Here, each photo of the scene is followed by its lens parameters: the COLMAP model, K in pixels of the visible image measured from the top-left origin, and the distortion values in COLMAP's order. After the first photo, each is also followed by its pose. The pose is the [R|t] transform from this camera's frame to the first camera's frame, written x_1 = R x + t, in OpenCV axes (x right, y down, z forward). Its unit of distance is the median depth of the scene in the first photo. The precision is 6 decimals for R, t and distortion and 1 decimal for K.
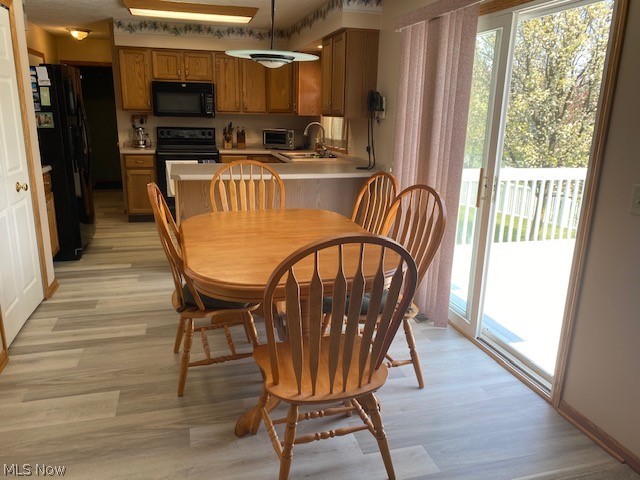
lens RADIAL K [[490.3, 0, 309.6], [0, 490.3, 238.7], [0, 0, 1]] dist [0.006019, -0.007455]
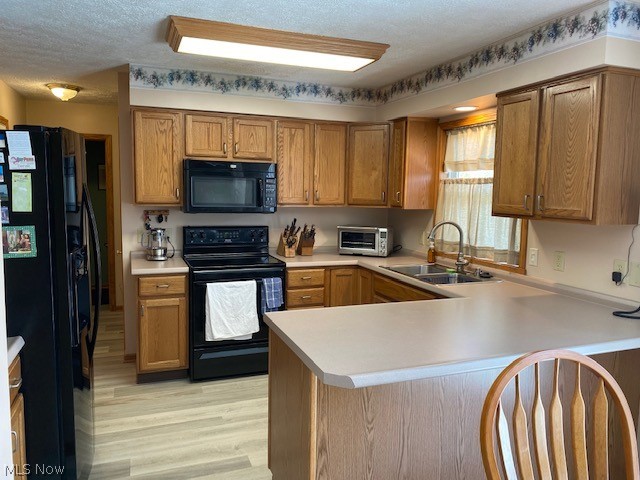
lens RADIAL K [[490.3, 0, 309.6], [0, 490.3, 238.7], [0, 0, 1]] dist [0.006019, -0.007455]
pose [[0.995902, -0.014314, 0.089294, -0.214202], [0.027462, 0.988635, -0.147807, -0.117717], [-0.086163, 0.149653, 0.984977, 0.363815]]
